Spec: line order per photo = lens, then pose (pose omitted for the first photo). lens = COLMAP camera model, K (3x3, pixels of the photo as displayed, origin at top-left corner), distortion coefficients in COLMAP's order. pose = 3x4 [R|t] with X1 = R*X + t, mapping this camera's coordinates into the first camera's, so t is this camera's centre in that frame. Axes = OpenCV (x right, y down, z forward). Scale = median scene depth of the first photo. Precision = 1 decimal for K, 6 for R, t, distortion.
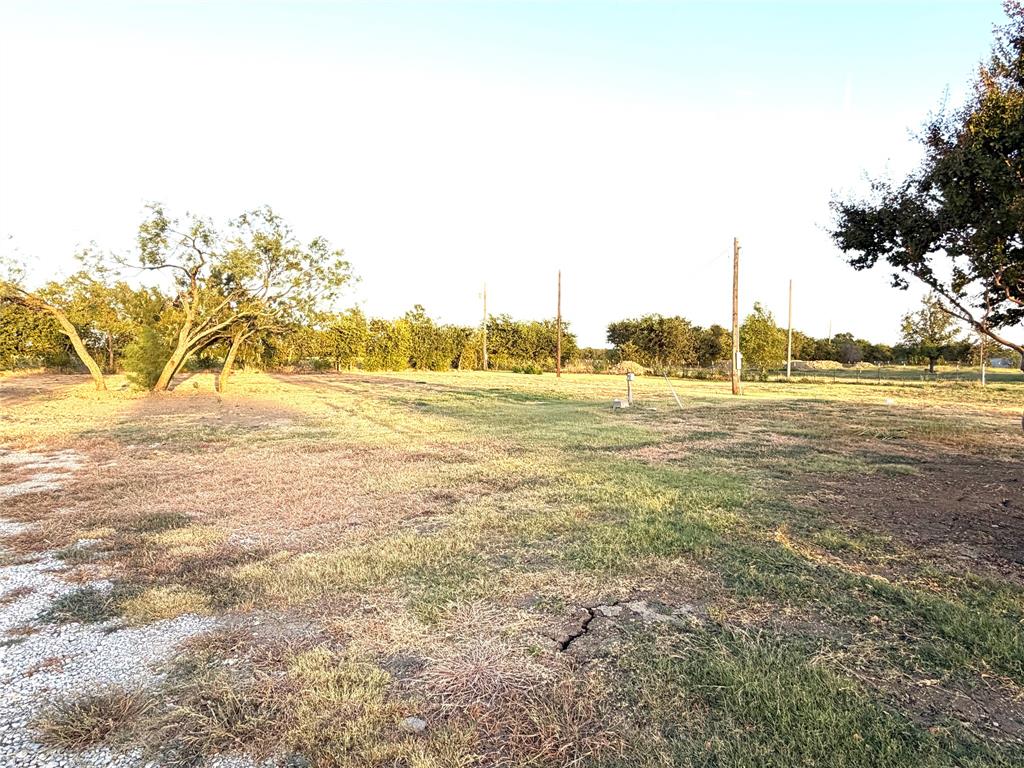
lens RADIAL K [[611.3, 0, 512.0], [0, 611.3, 384.0], [0, 0, 1]] dist [0.000739, -0.000447]
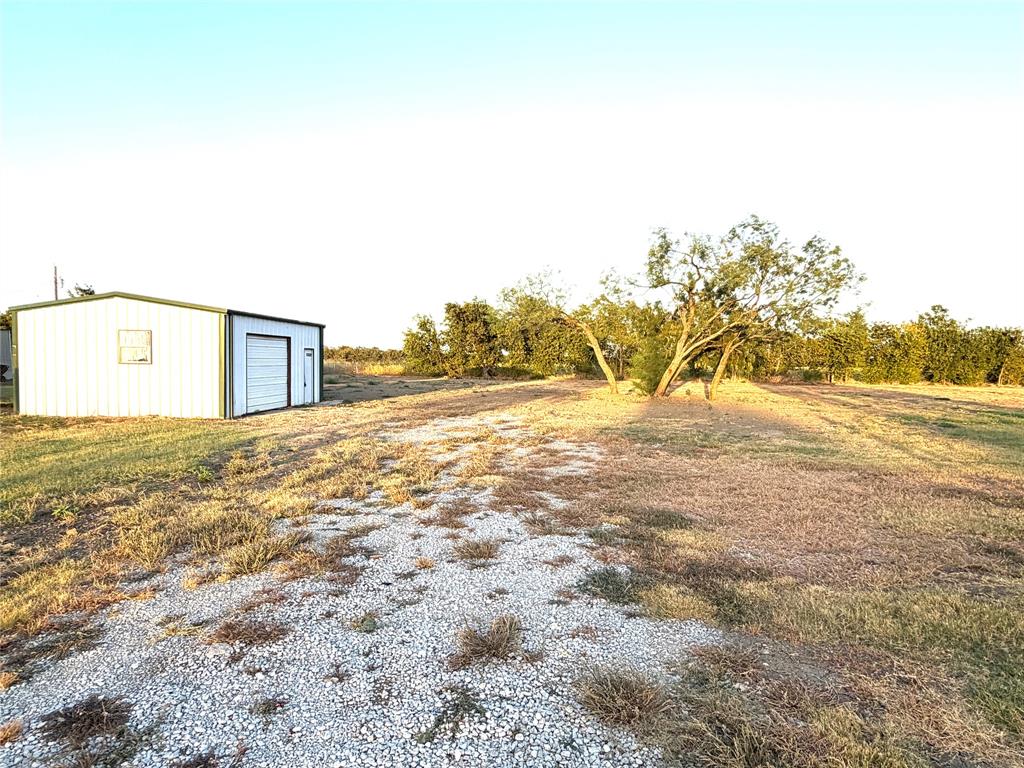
lens RADIAL K [[611.3, 0, 512.0], [0, 611.3, 384.0], [0, 0, 1]] dist [0.000739, -0.000447]
pose [[0.728756, 0.026312, -0.684267, -0.022761], [-0.037110, 0.999311, -0.001096, 0.000134], [0.683767, 0.026192, 0.729231, 0.015147]]
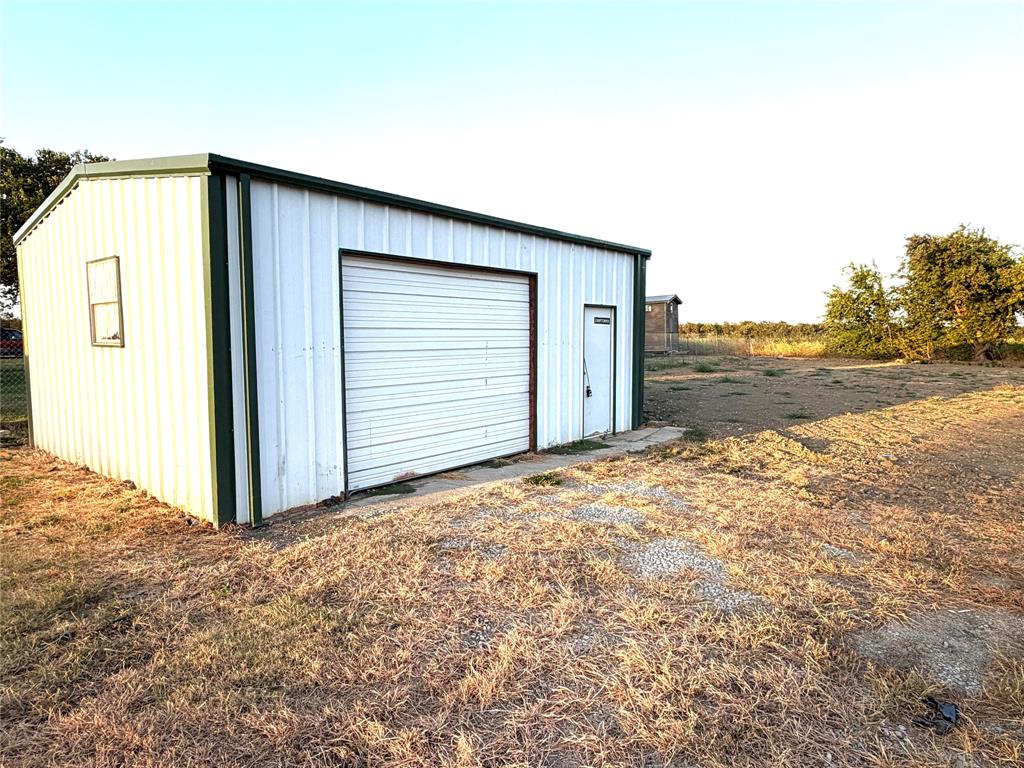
lens RADIAL K [[611.3, 0, 512.0], [0, 611.3, 384.0], [0, 0, 1]] dist [0.000739, -0.000447]
pose [[0.179592, 0.068916, -0.981324, -0.096544], [-0.041652, 0.997181, 0.062407, -0.002233], [0.982859, 0.029667, 0.181956, 0.066504]]
